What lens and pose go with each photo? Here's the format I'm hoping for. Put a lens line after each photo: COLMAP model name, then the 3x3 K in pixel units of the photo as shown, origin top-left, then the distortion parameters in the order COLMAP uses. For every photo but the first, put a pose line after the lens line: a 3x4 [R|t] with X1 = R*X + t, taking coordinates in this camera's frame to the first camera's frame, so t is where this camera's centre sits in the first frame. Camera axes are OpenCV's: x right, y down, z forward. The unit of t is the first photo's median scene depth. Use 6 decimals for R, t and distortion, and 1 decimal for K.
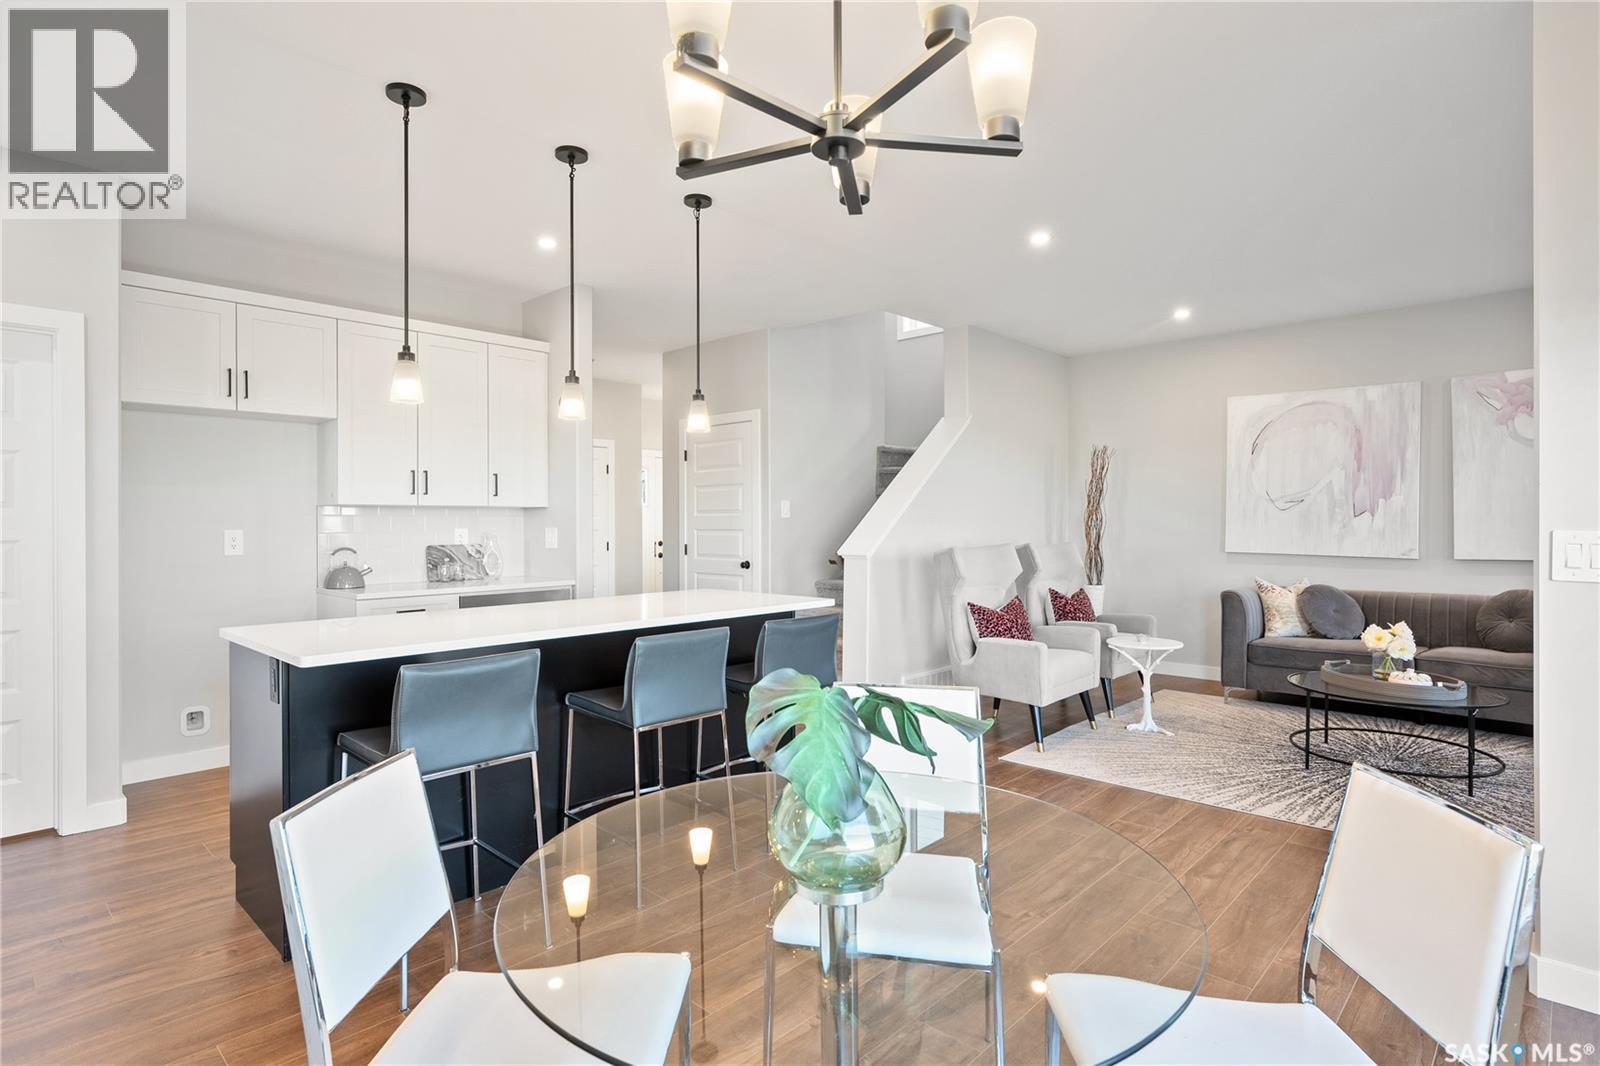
lens RADIAL K [[827.4, 0, 800.0], [0, 827.4, 533.0], [0, 0, 1]] dist [-0.001545, 0.000225]
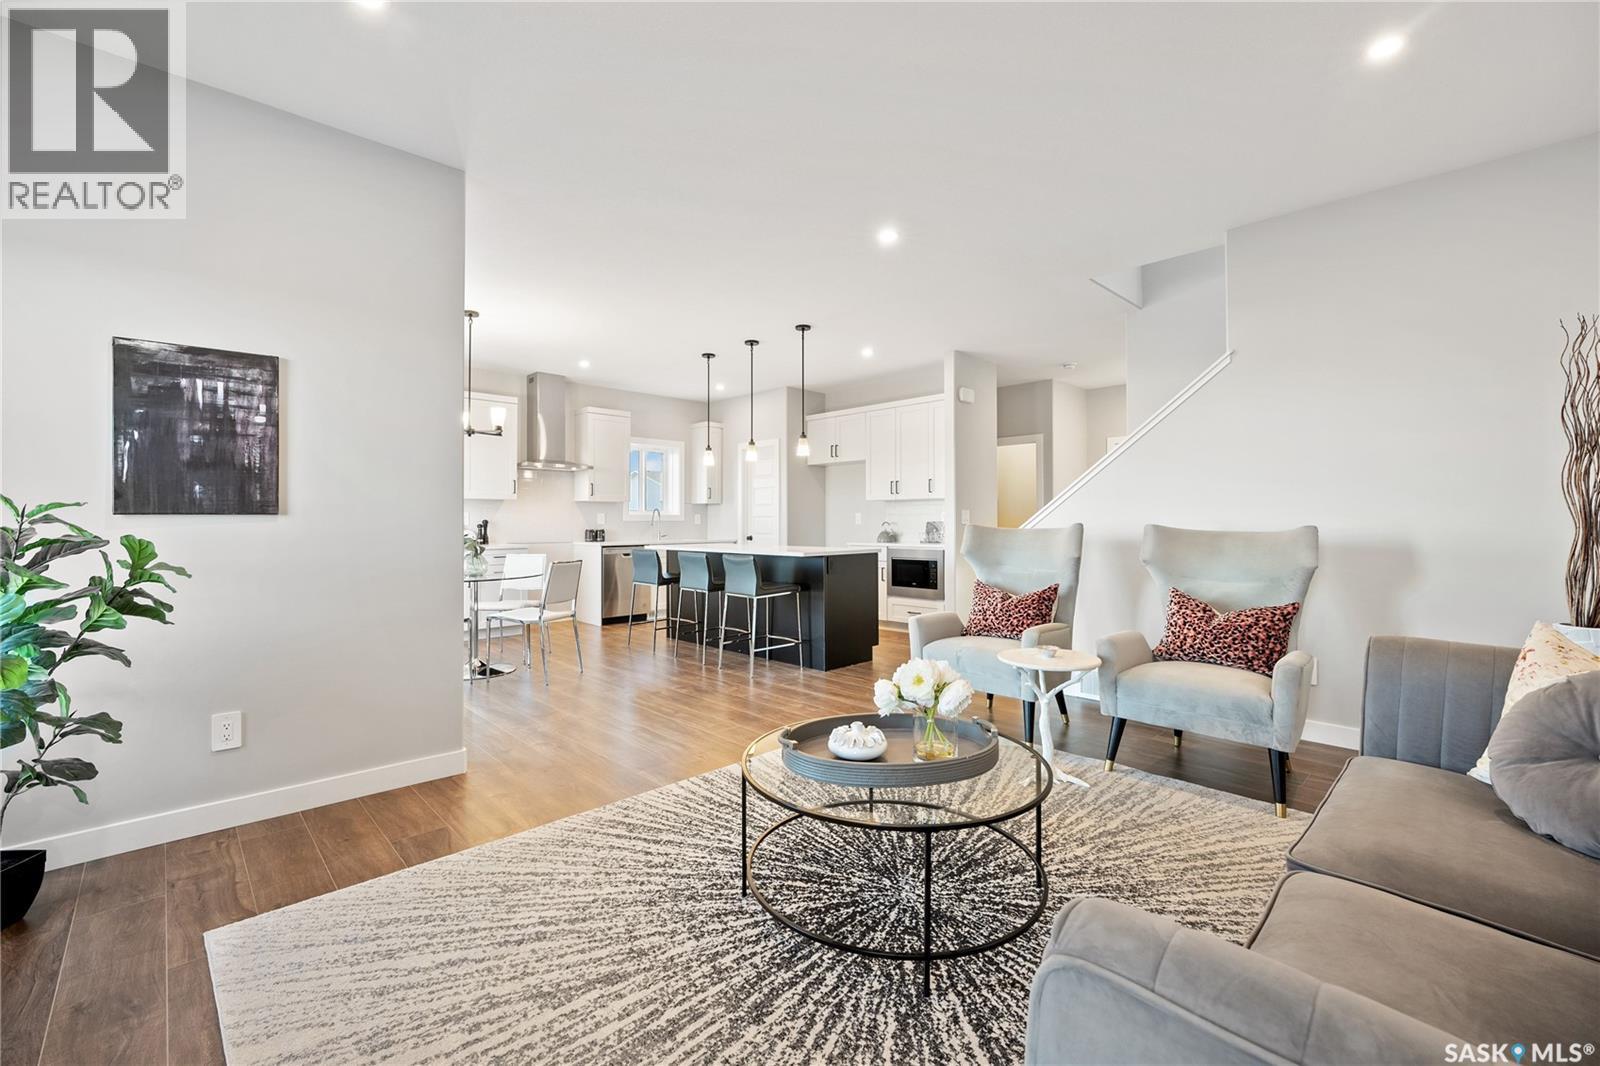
lens RADIAL K [[667.2, 0, 793.4], [0, 667.2, 527.0], [0, 0, 1]] dist [-0.000360, 0.000003]
pose [[-0.052360, 0.010916, -0.998569, 0.873425], [-0.009968, 0.999885, 0.011453, 0.011264], [0.998579, 0.010553, -0.052246, 0.693384]]
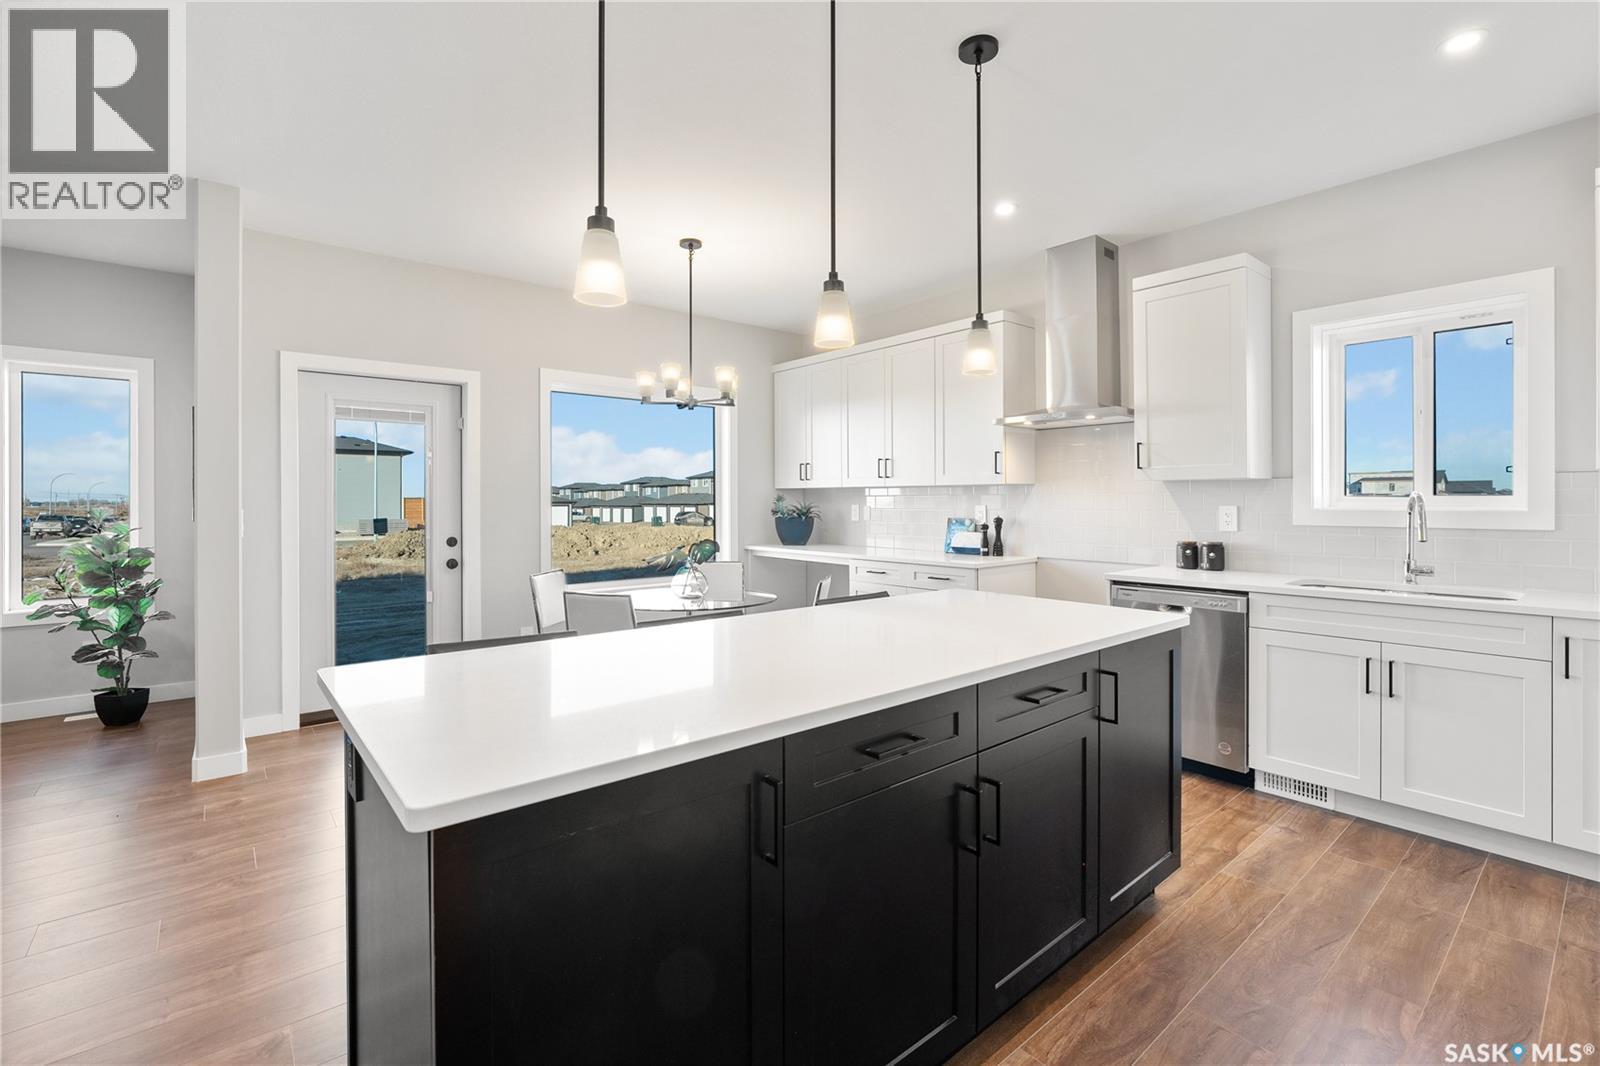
lens RADIAL K [[712.2, 0, 811.2], [0, 712.2, 501.4], [0, 0, 1]] dist [-0.004300, 0.000012]
pose [[-0.994834, 0.006246, 0.101320, -0.179915], [0.007395, 0.999912, 0.010971, -0.011541], [-0.101243, 0.011663, -0.994793, 0.901129]]
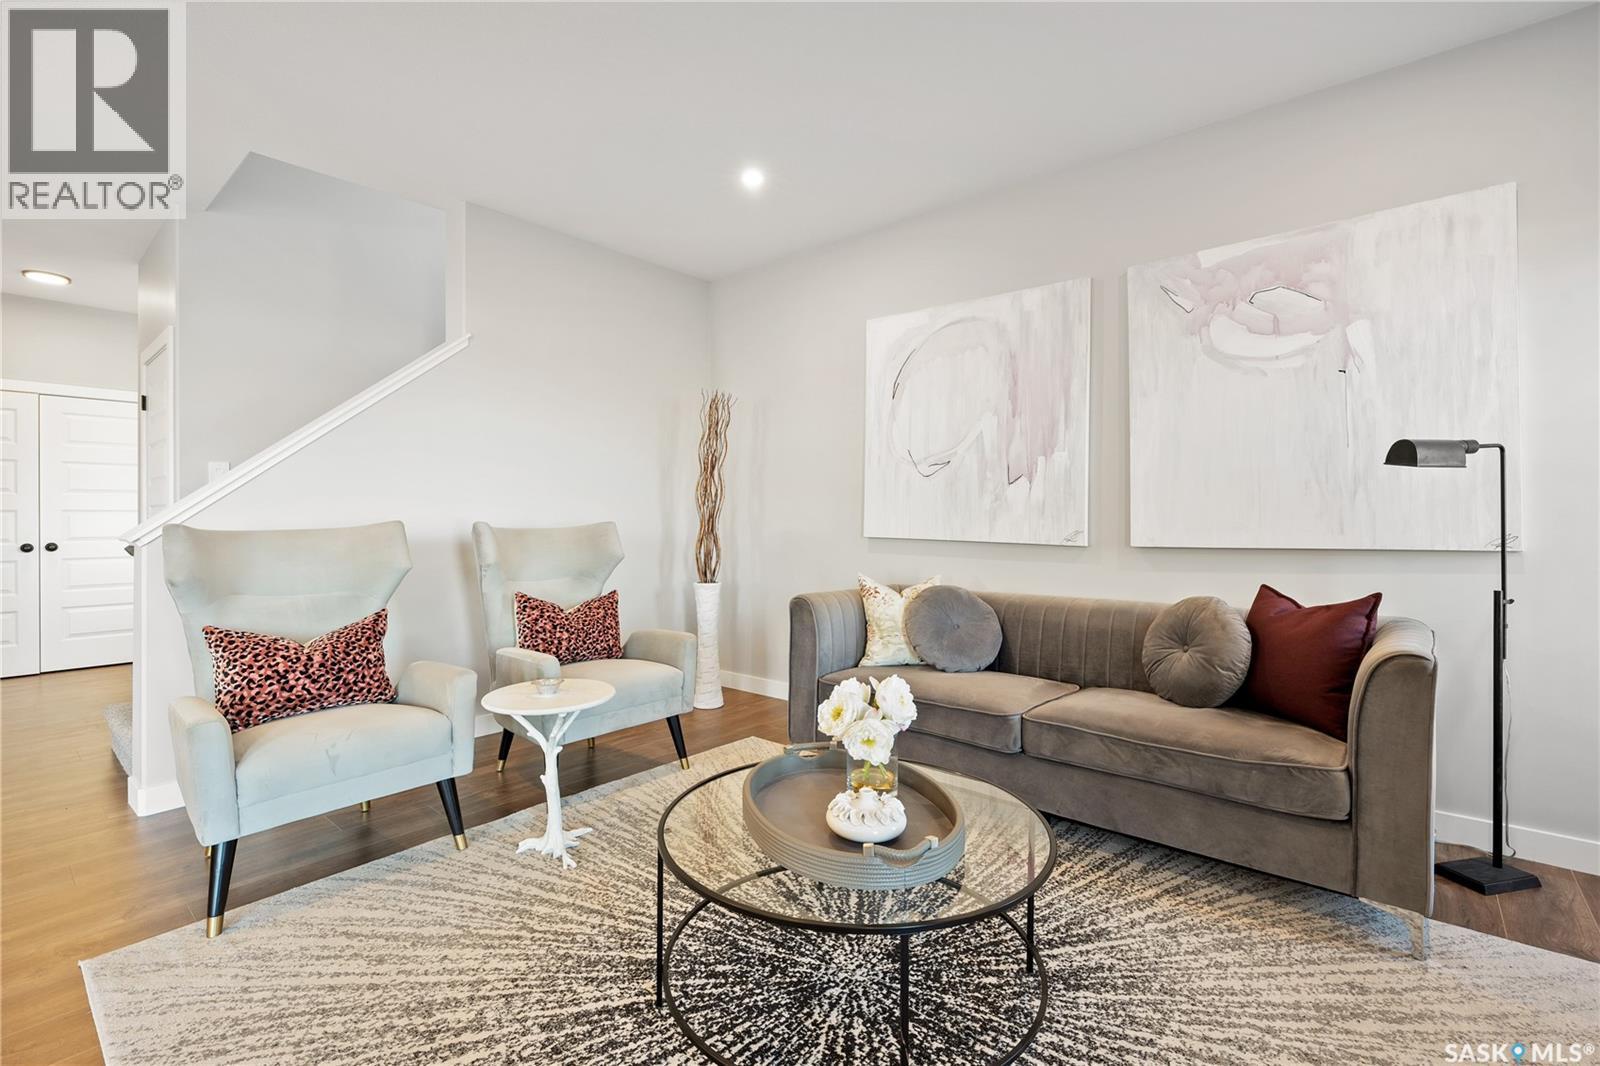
lens RADIAL K [[732.9, 0, 790.9], [0, 732.9, 523.8], [0, 0, 1]] dist [-0.001357, -0.000047]
pose [[0.998640, 0.001685, 0.052113, 0.483305], [-0.001647, 0.999998, -0.000760, 0.014177], [-0.052114, 0.000673, 0.998641, 0.429069]]
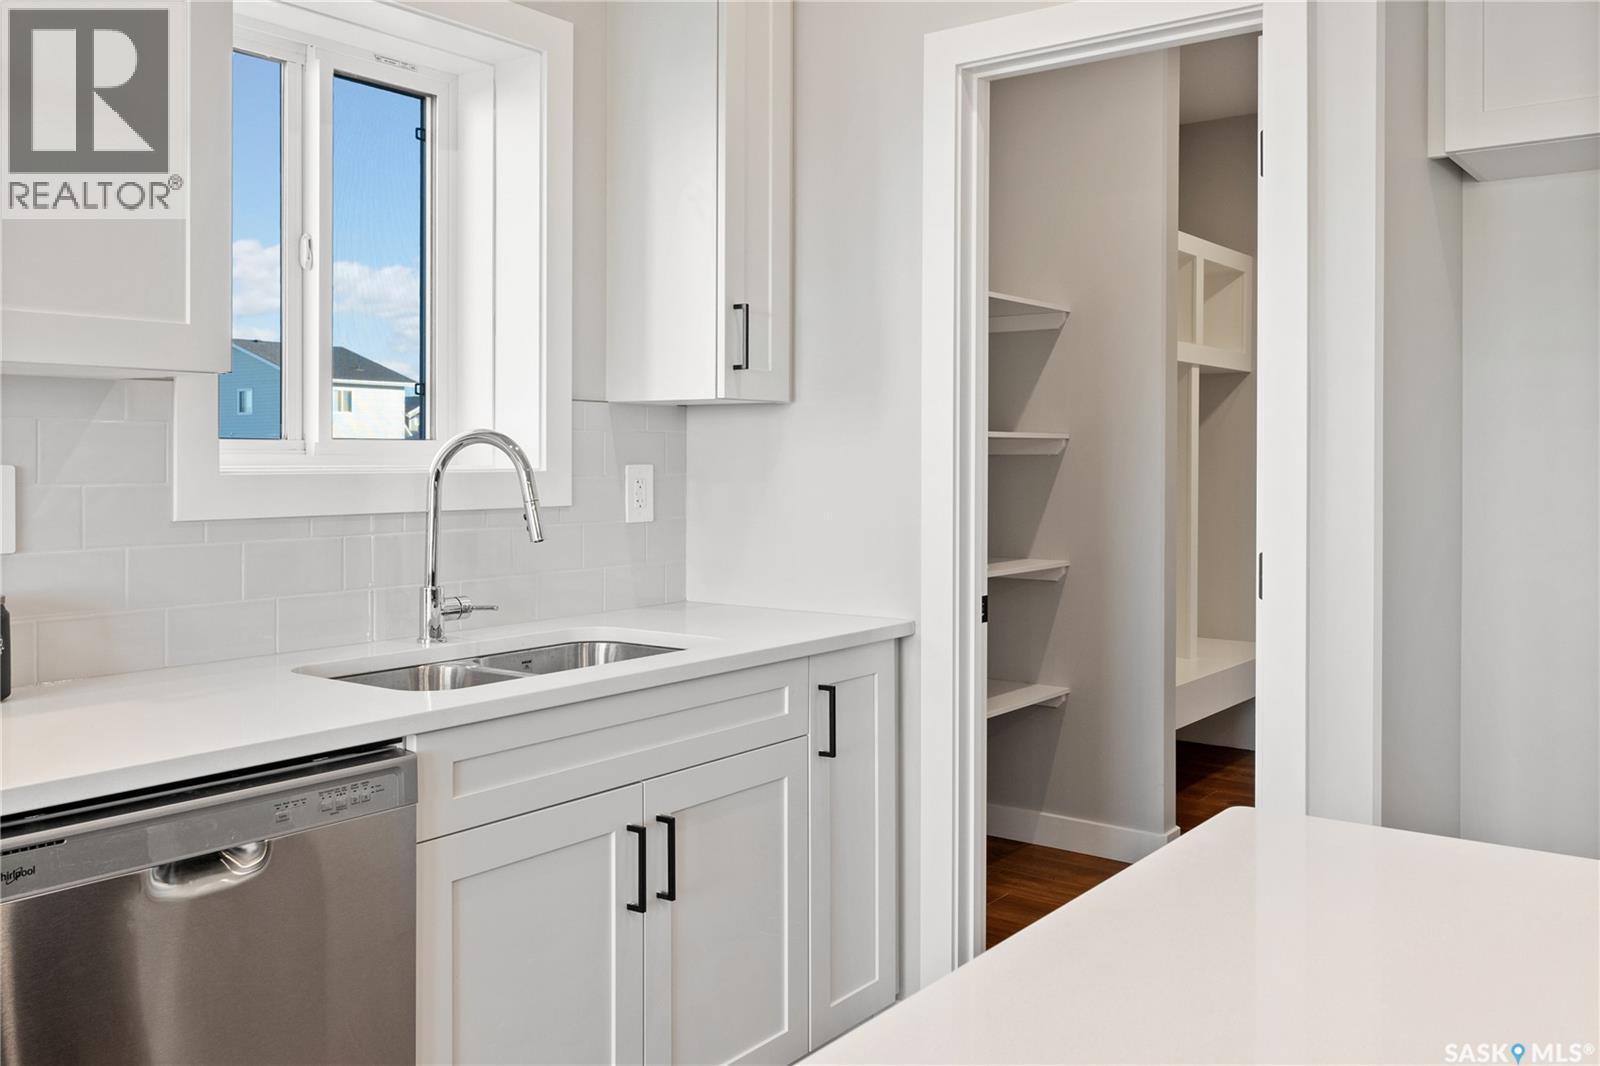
lens RADIAL K [[1359.0, 0, 798.6], [0, 1359.0, 470.2], [0, 0, 1]] dist [0.000087, 0.000532]
pose [[0.105449, 0.015852, -0.994298, -0.119995], [-0.014201, 0.999795, 0.014433, -0.004554], [0.994323, 0.012598, 0.105653, 0.395339]]
